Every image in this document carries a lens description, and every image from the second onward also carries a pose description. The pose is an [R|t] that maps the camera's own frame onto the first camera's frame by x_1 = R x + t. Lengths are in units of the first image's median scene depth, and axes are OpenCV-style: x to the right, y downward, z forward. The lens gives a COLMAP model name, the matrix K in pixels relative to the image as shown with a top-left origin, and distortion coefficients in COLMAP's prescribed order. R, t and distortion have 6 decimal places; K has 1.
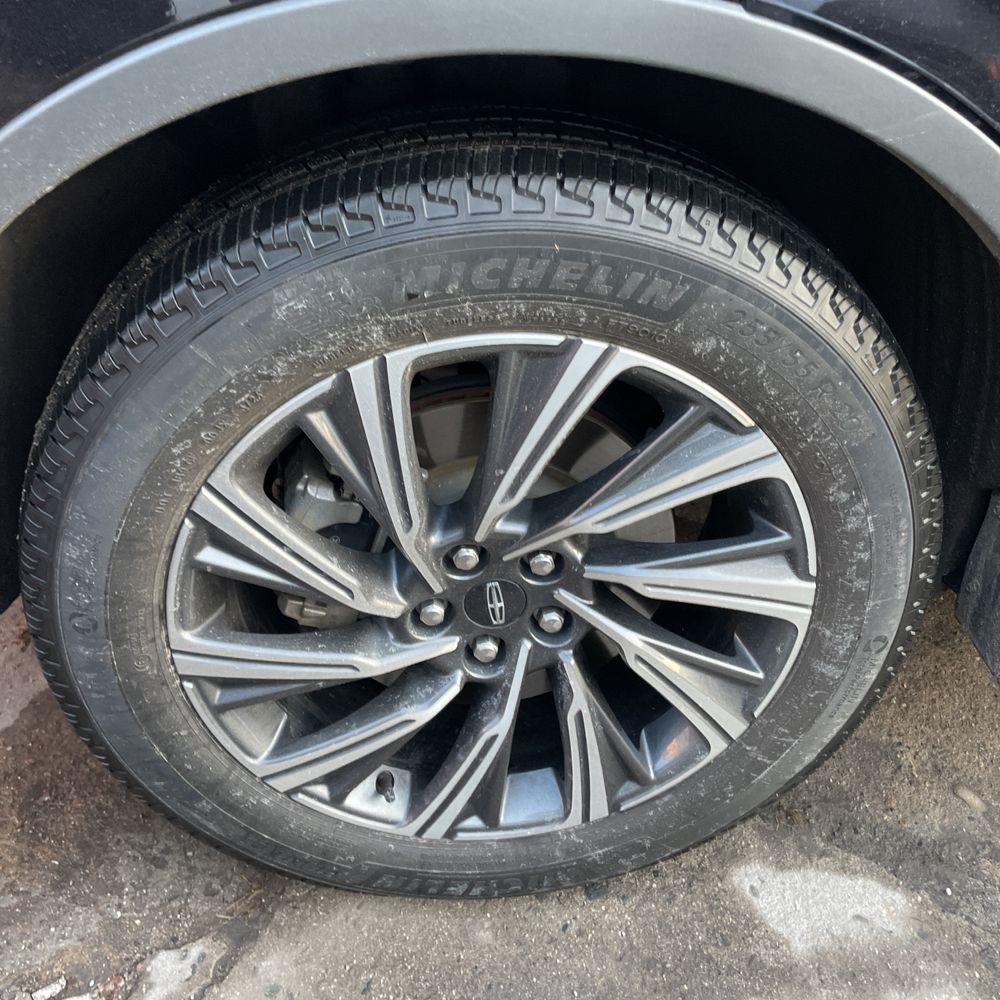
lens RADIAL K [[1014.2, 0, 503.4], [0, 1014.2, 491.7], [0, 0, 1]] dist [0.093691, -0.129849]
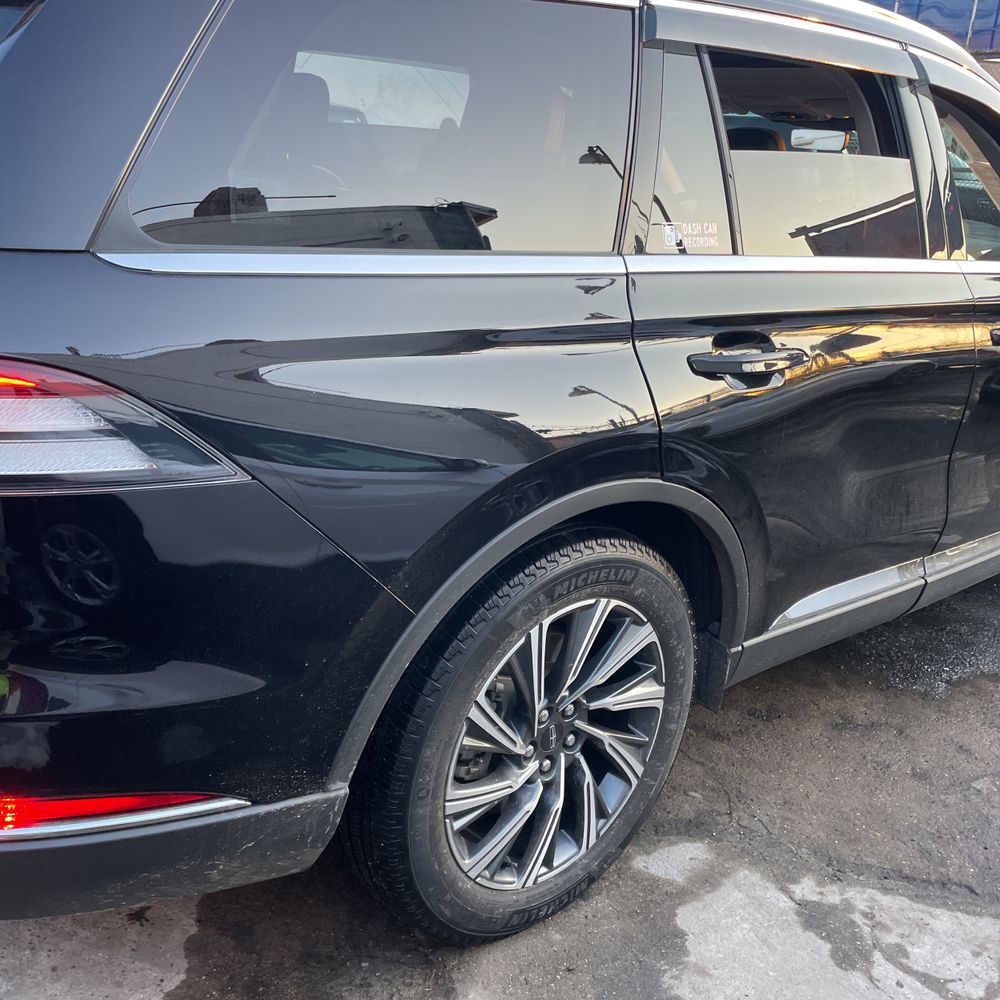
lens RADIAL K [[982.9, 0, 500.0], [0, 982.9, 500.0], [0, 0, 1]] dist [0.091056, -0.134676]
pose [[0.808744, -0.143266, 0.570445, -1.173761], [0.279164, 0.947171, -0.157904, -0.057475], [-0.517687, 0.286952, 0.806014, -0.693586]]
